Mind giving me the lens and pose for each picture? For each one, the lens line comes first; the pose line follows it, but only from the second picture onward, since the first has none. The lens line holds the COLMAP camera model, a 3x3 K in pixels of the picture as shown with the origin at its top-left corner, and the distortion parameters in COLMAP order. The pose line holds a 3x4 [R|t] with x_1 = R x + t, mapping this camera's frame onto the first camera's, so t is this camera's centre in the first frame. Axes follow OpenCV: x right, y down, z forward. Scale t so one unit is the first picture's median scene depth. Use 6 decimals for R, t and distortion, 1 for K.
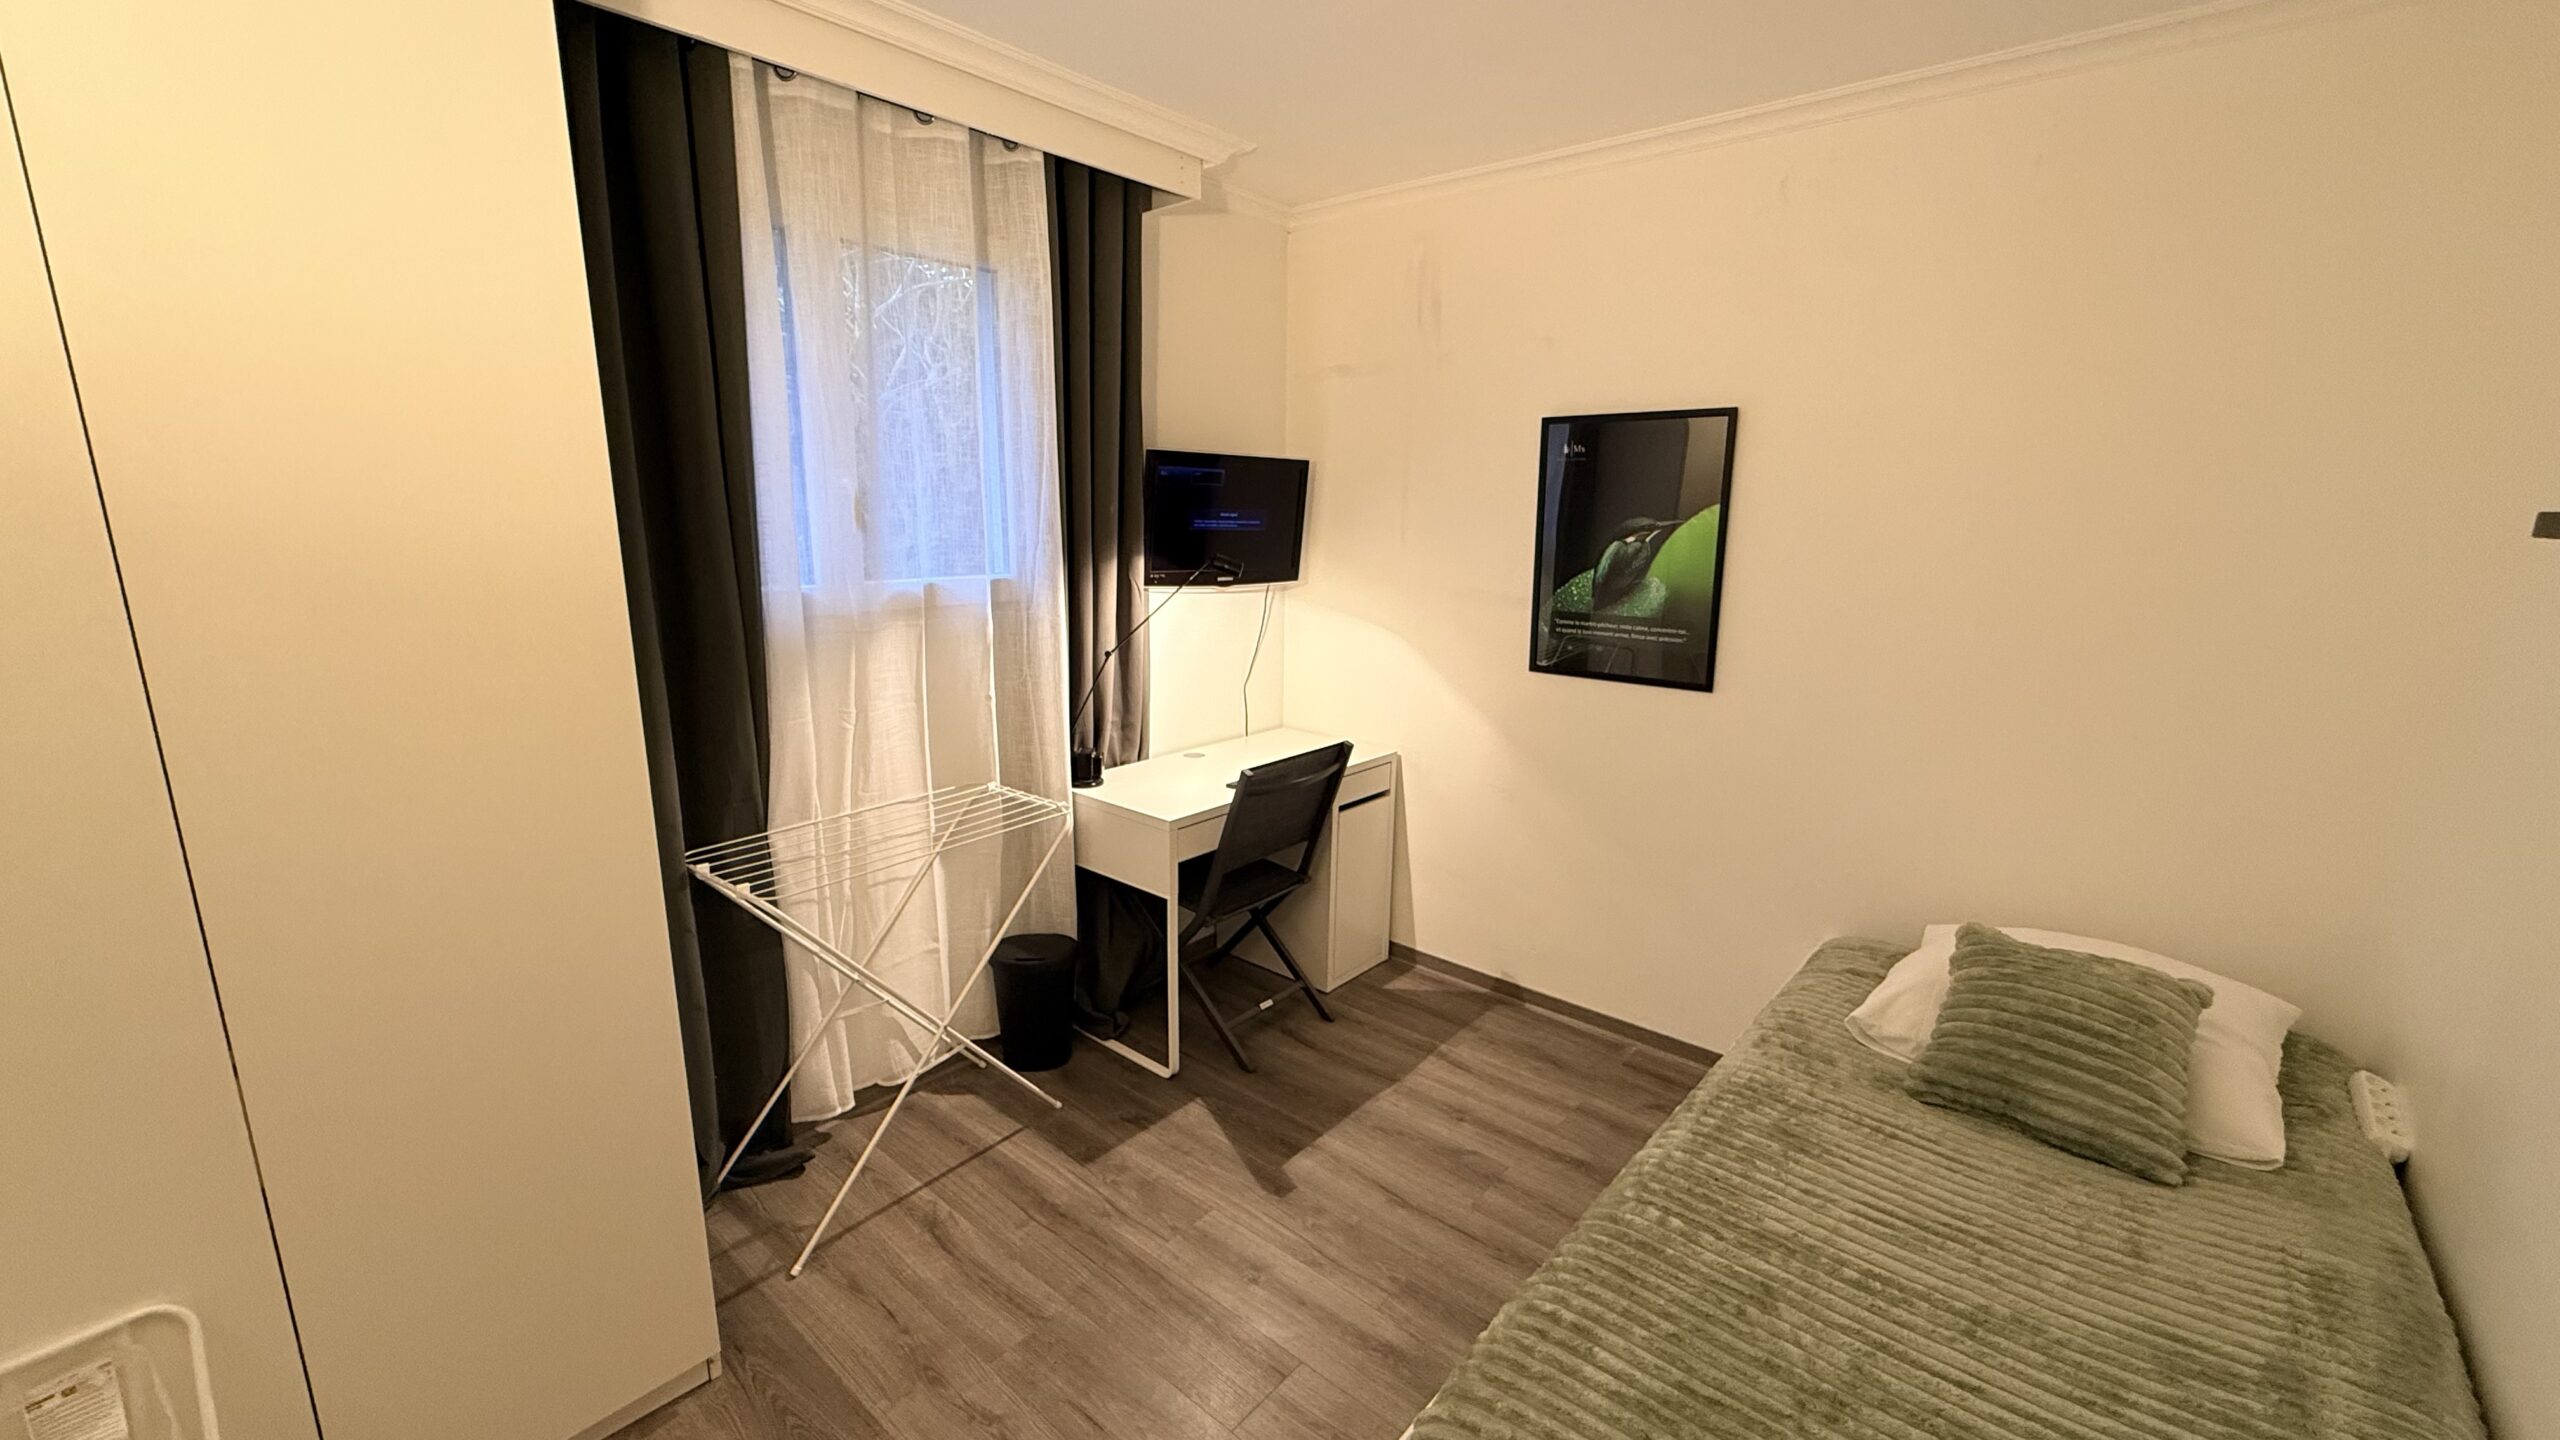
lens RADIAL K [[1019.0, 0, 1274.4], [0, 1019.0, 719.4], [0, 0, 1]] dist [0.000678, -0.000071]
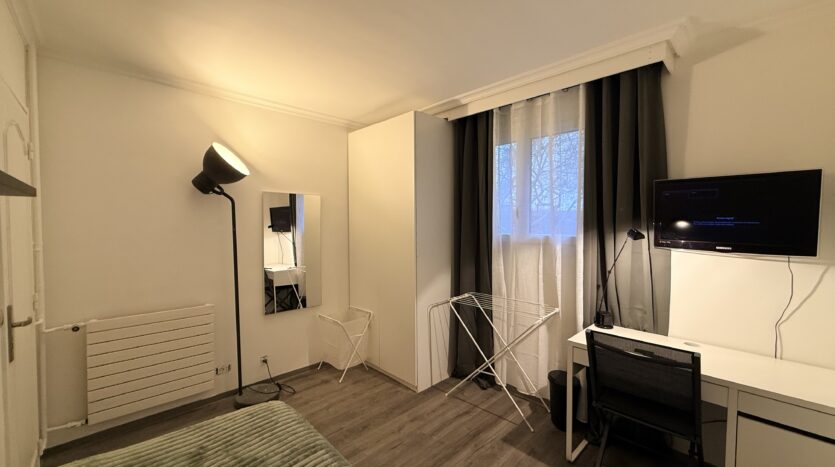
lens RADIAL K [[332.4, 0, 416.8], [0, 332.4, 230.5], [0, 0, 1]] dist [0.000678, -0.000071]
pose [[-0.086636, 0.022766, -0.995980, 0.716357], [-0.201194, 0.978740, 0.039872, -0.114049], [0.975713, 0.203840, -0.080213, 0.713750]]
